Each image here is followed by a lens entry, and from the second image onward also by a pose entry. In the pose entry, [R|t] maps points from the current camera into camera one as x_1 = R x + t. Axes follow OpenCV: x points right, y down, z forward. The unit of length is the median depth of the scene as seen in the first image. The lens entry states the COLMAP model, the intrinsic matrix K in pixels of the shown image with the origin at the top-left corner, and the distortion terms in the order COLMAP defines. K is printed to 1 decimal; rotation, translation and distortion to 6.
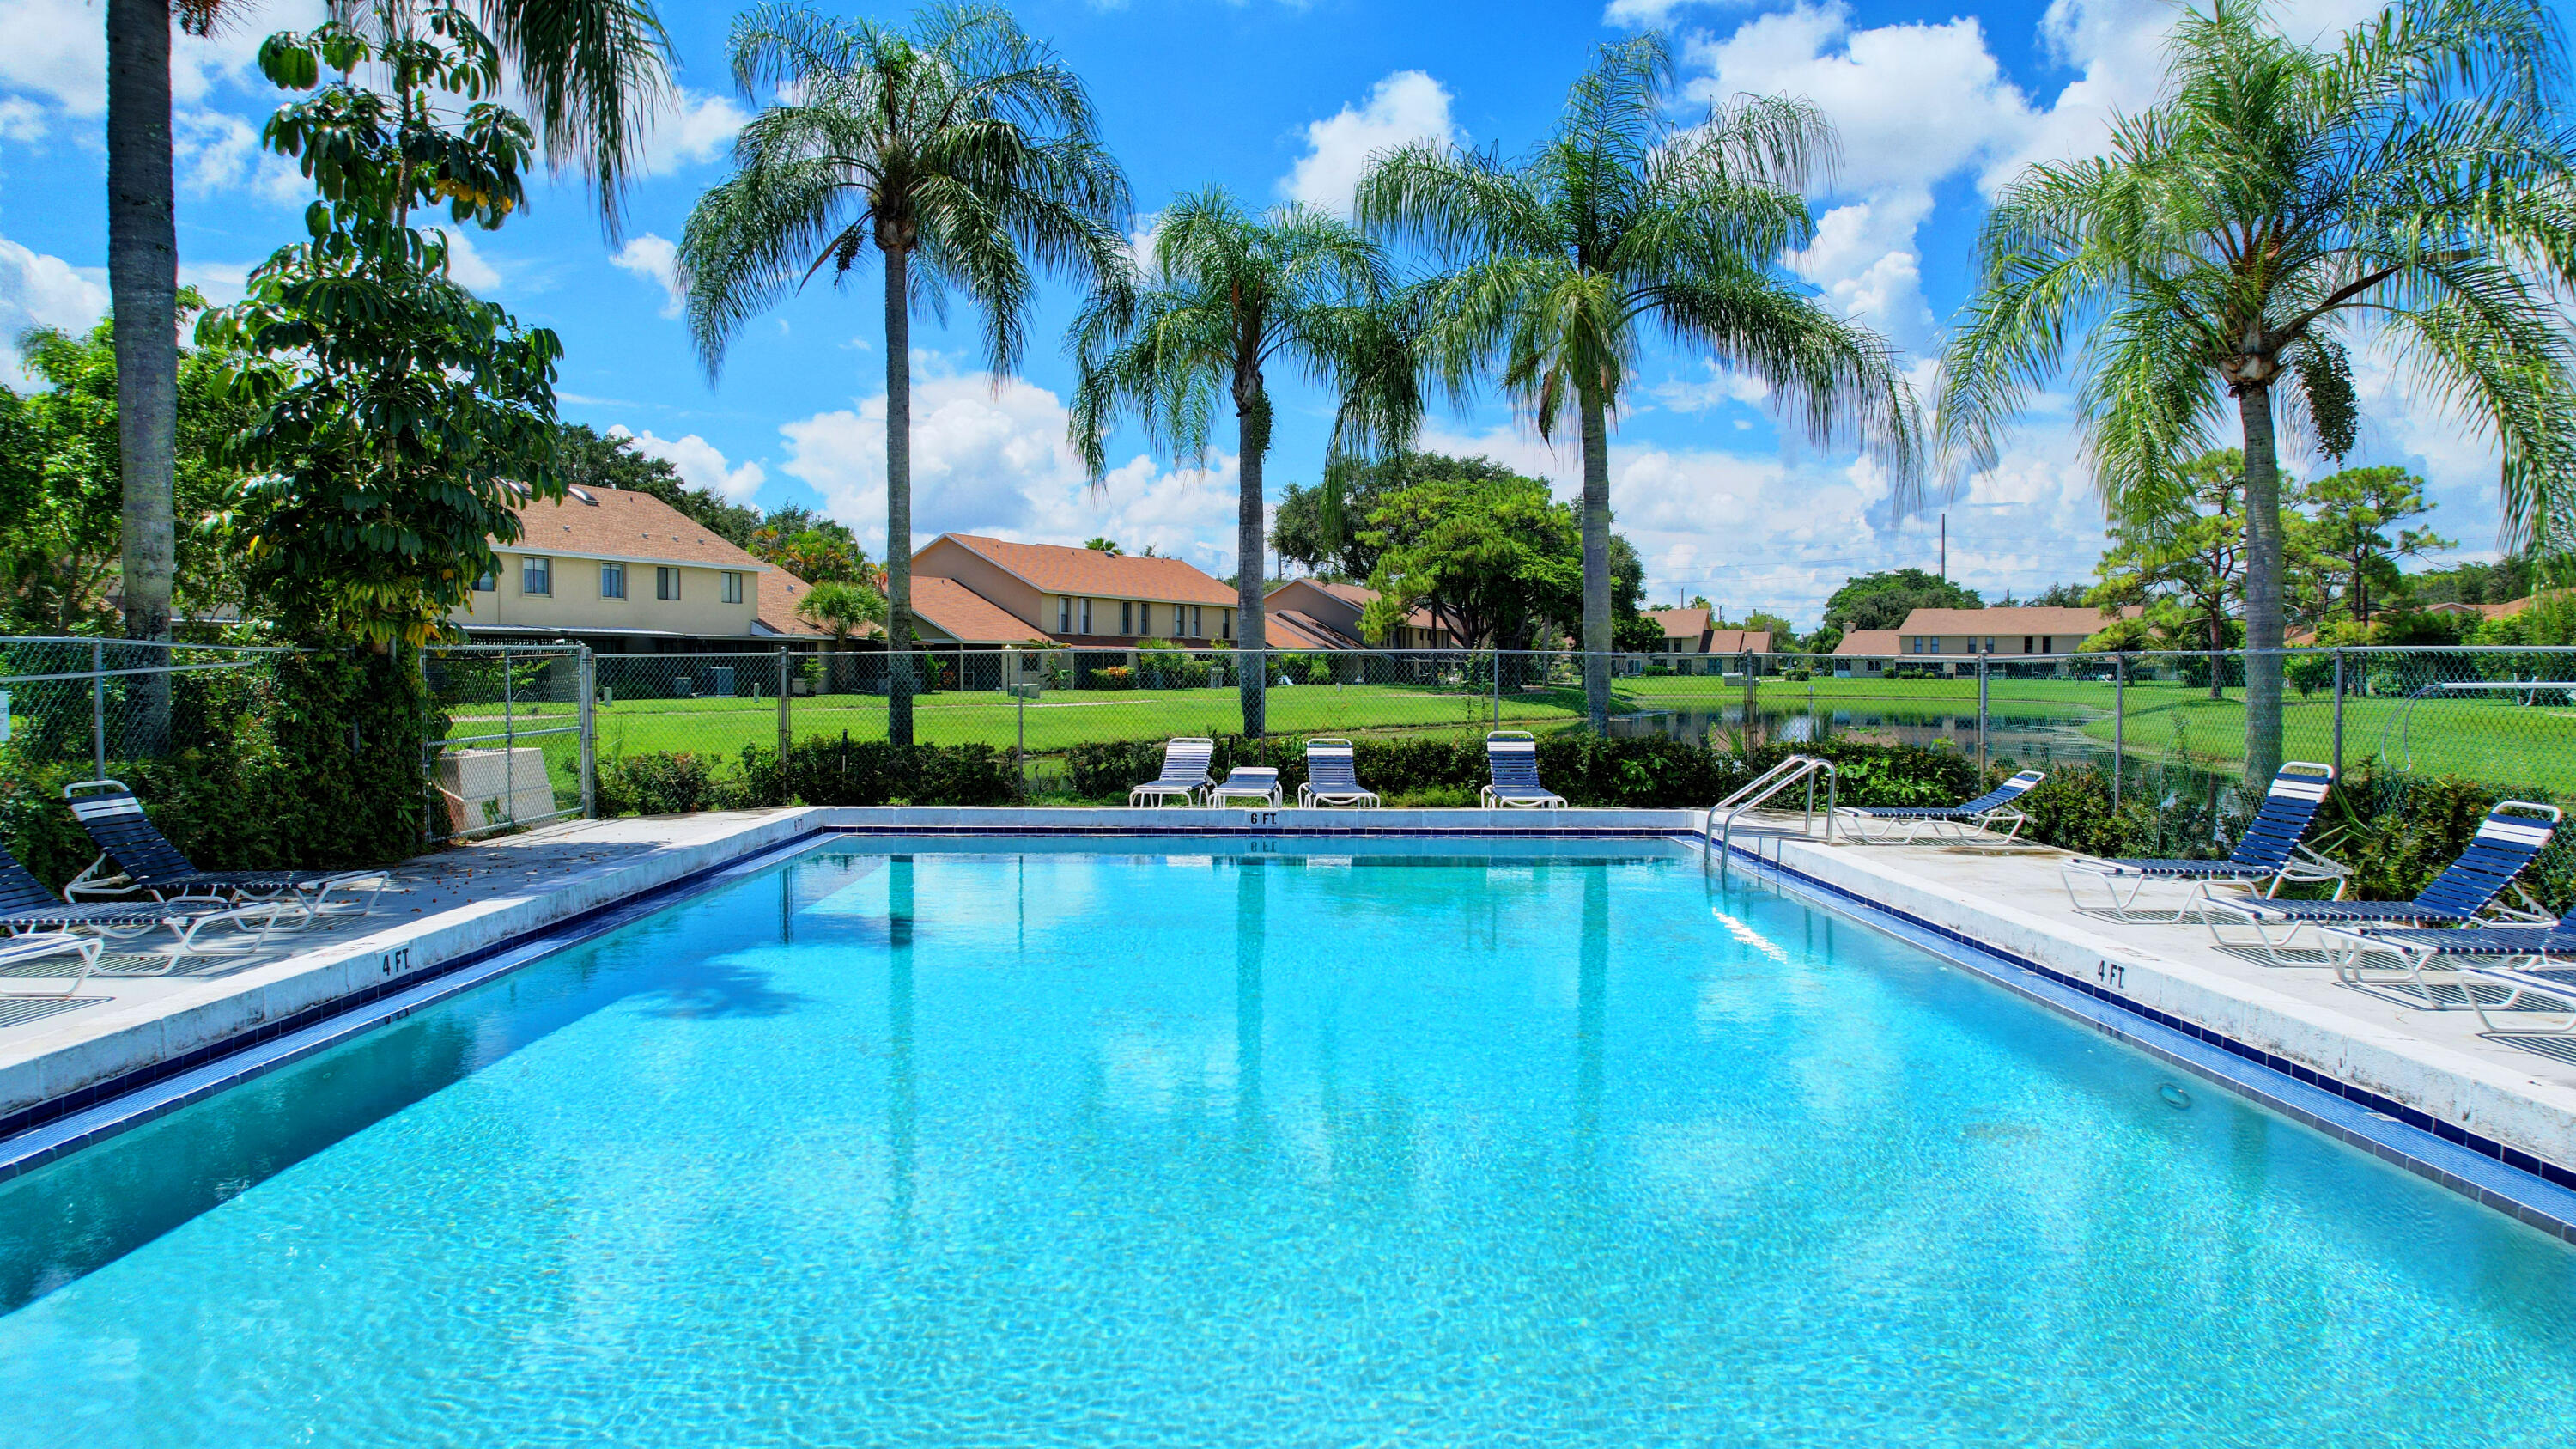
lens RADIAL K [[1642.9, 0, 1296.1], [0, 1642.9, 732.7], [0, 0, 1]] dist [-0.064863, 0.058259]
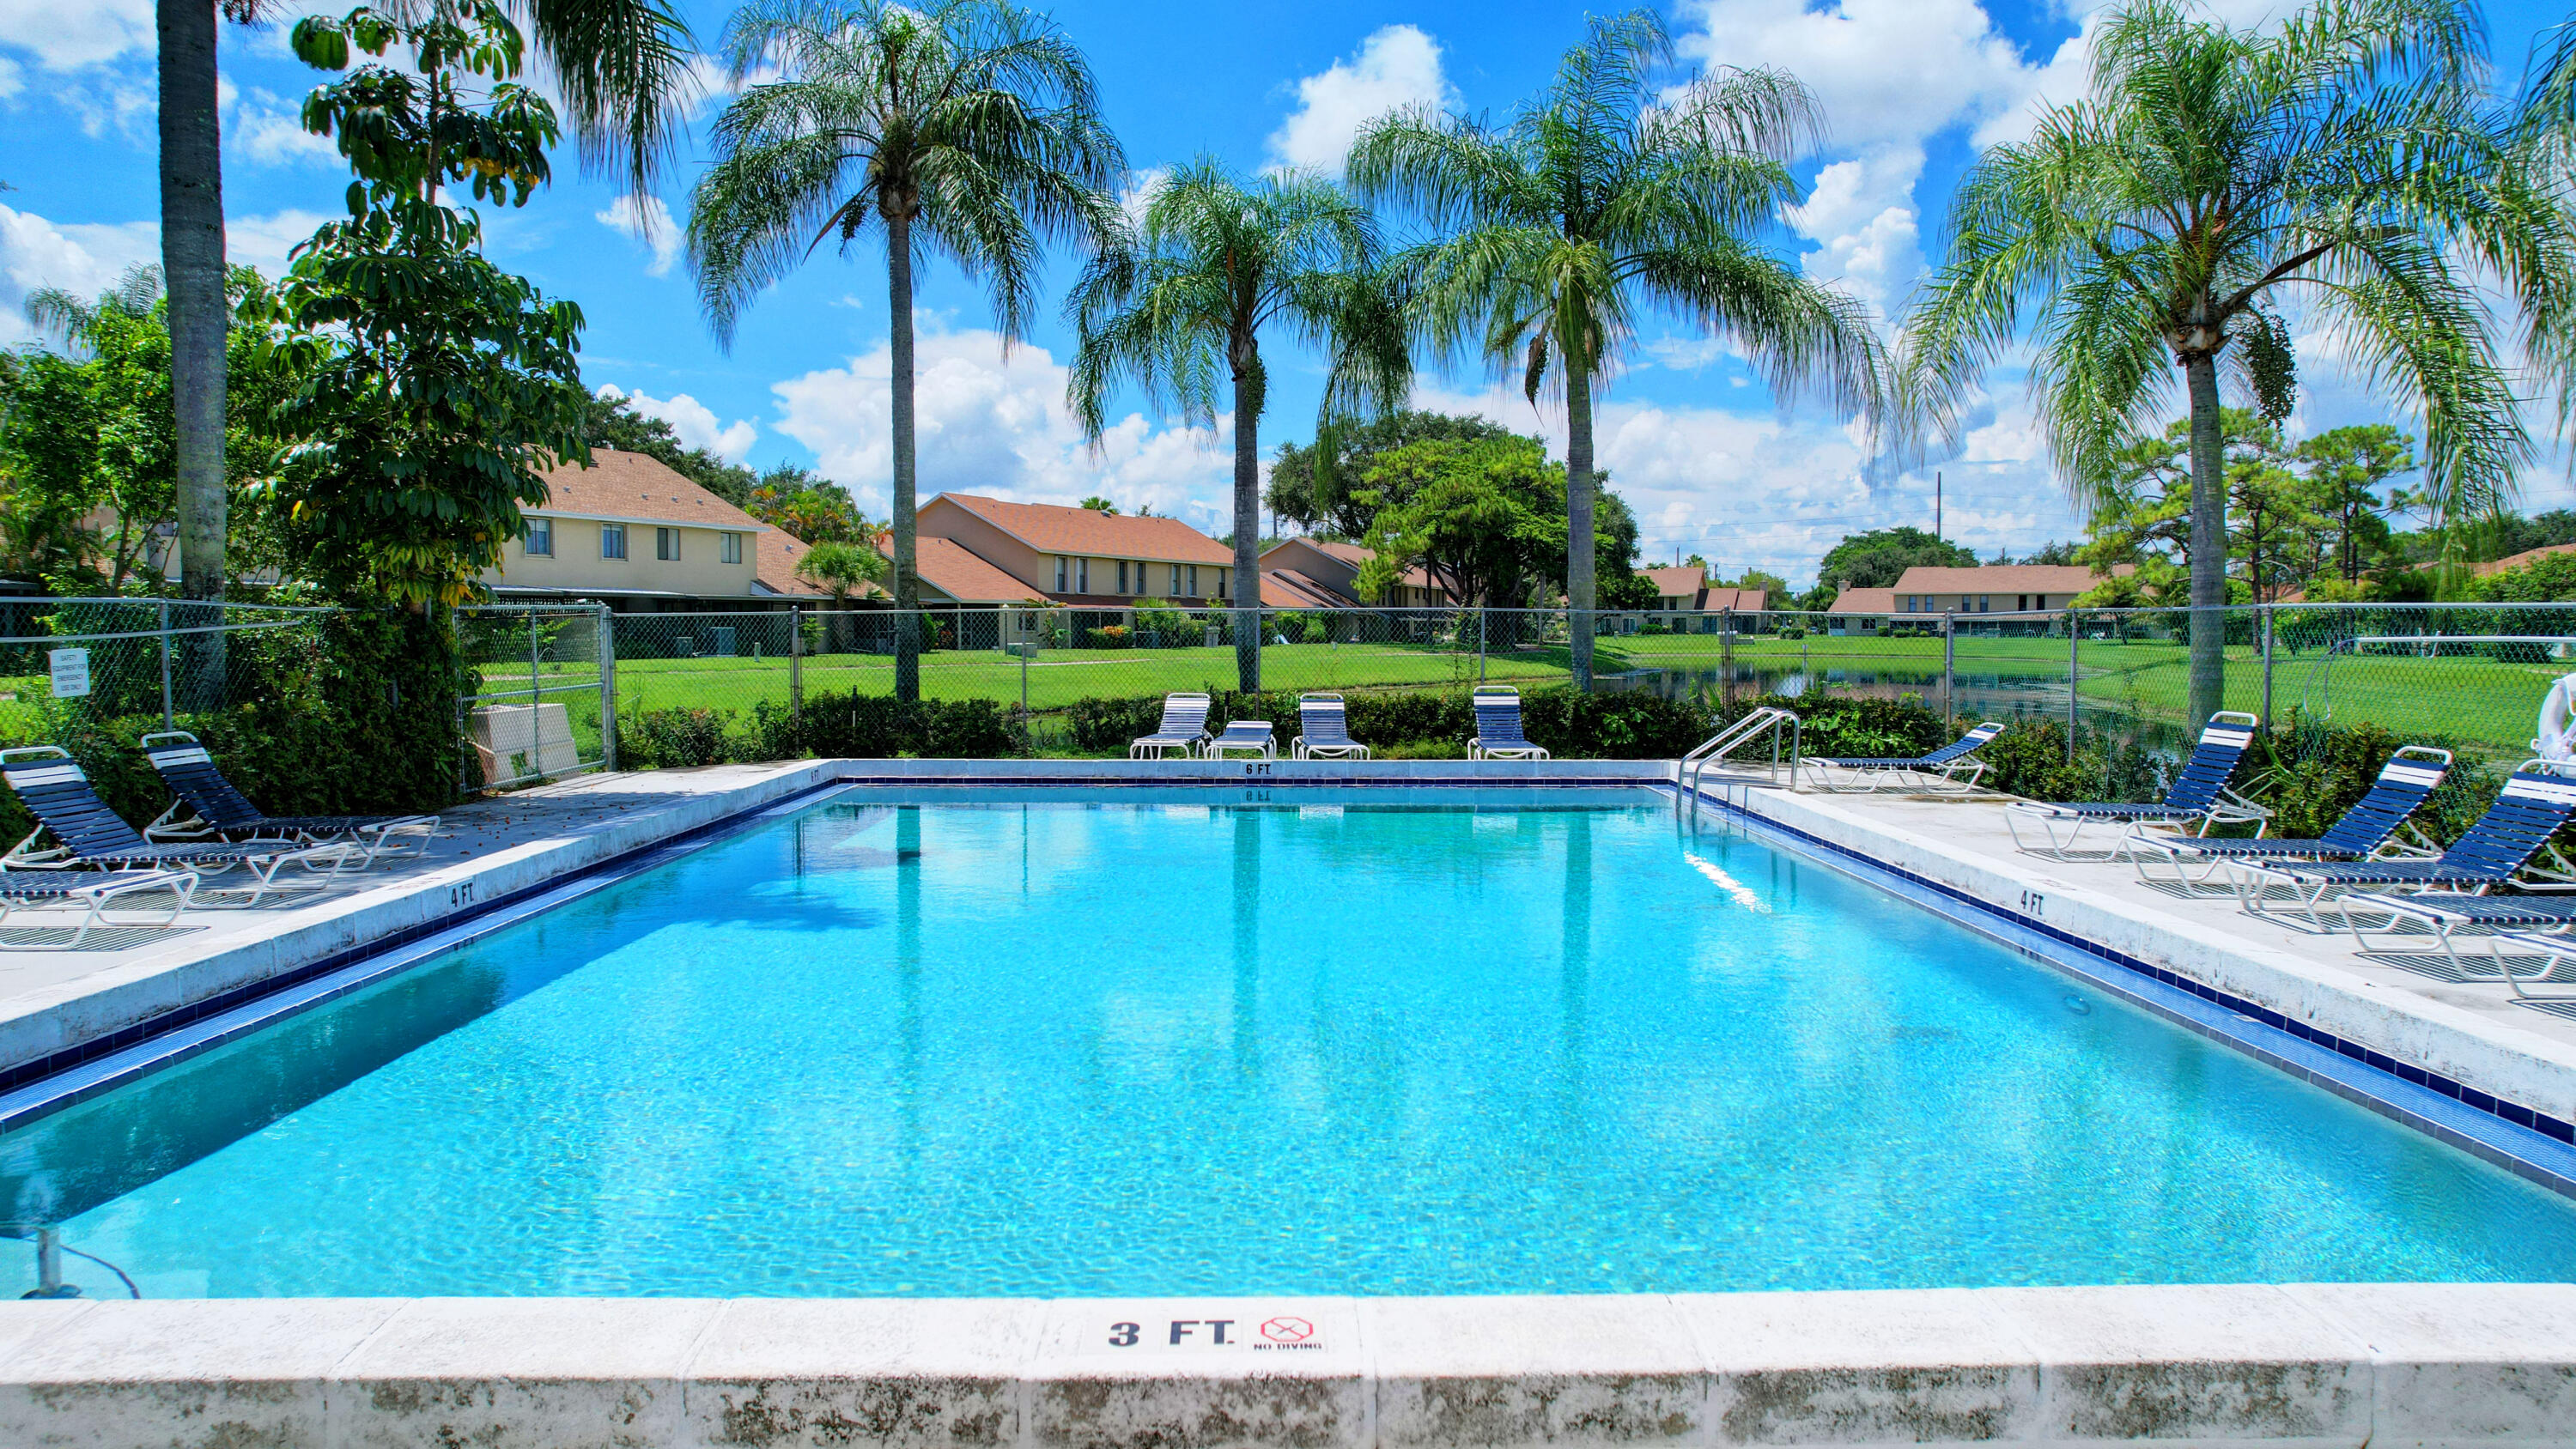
lens RADIAL K [[1642.4, 0, 1296.0], [0, 1642.4, 734.1], [0, 0, 1]] dist [-0.064863, 0.058259]
pose [[0.999996, -0.001630, 0.002465, 0.000834], [0.001566, 0.999667, 0.025776, 0.001662], [-0.002506, -0.025772, 0.999665, -0.026131]]
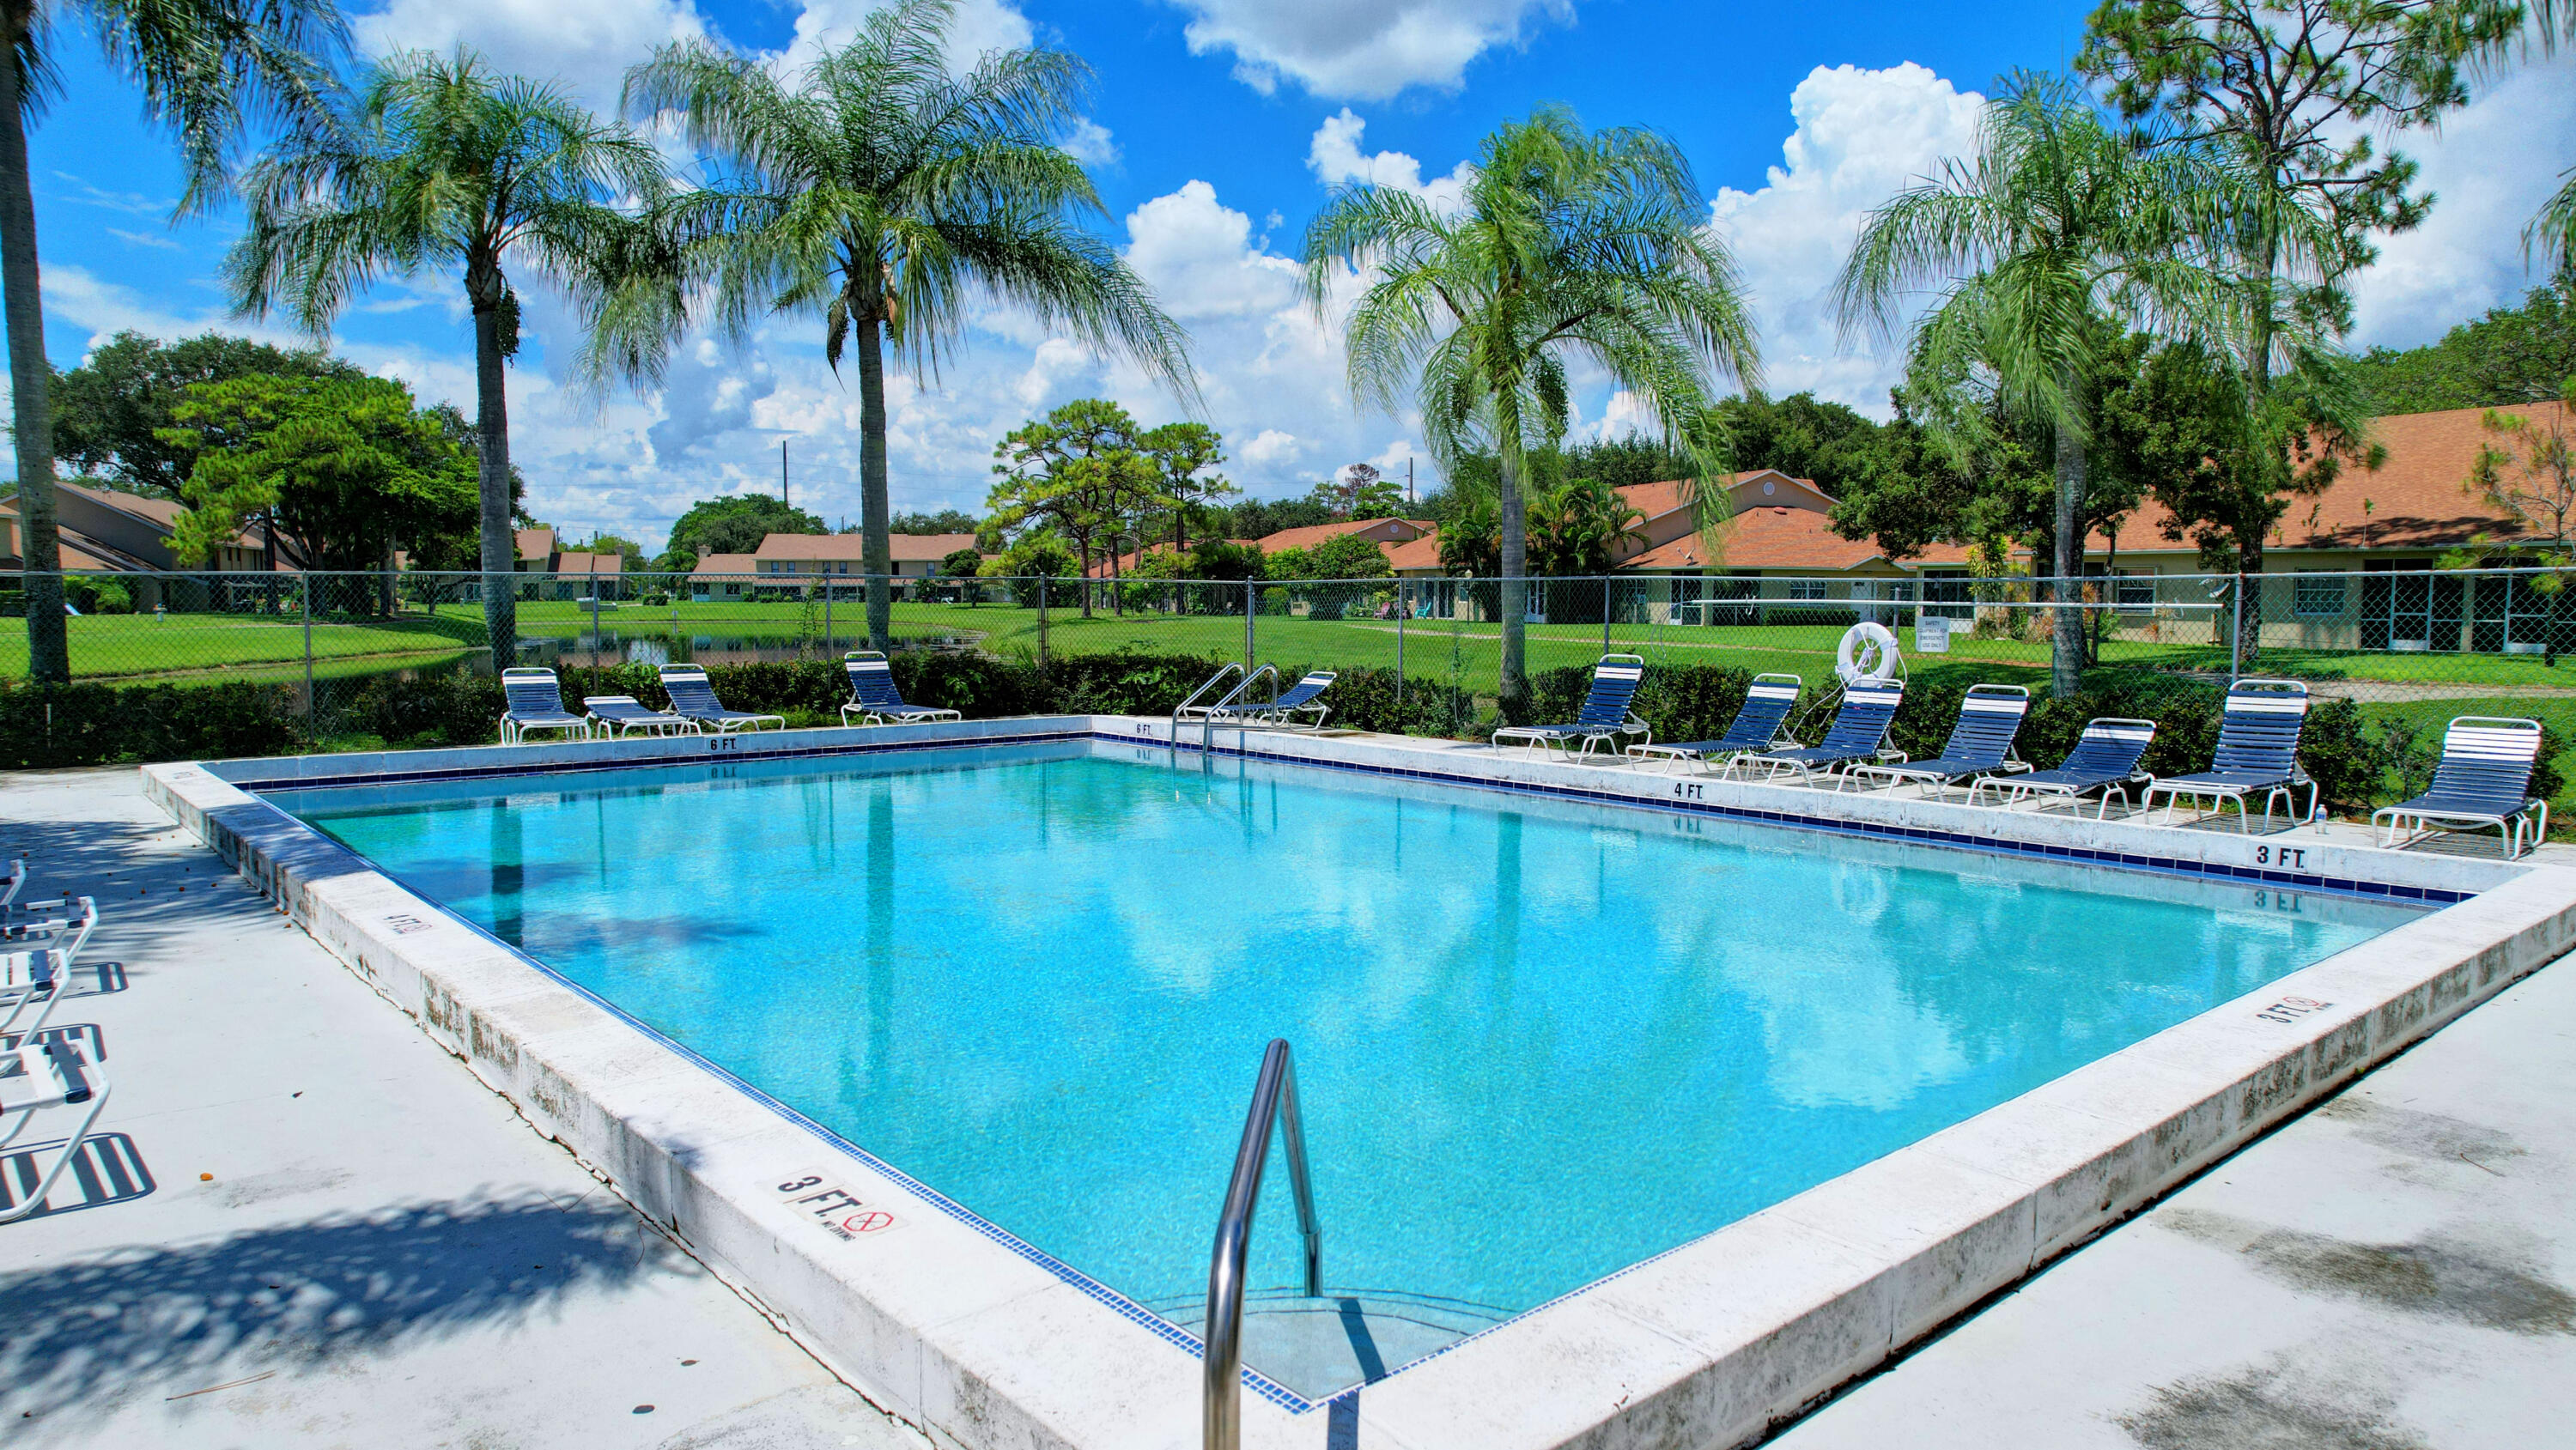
lens RADIAL K [[1642.5, 0, 1297.6], [0, 1642.5, 723.5], [0, 0, 1]] dist [-0.064863, 0.058259]
pose [[0.770298, -0.050831, 0.635655, -0.211700], [0.024862, 0.998454, 0.049715, -0.000118], [-0.637200, -0.022492, 0.770370, 0.013988]]
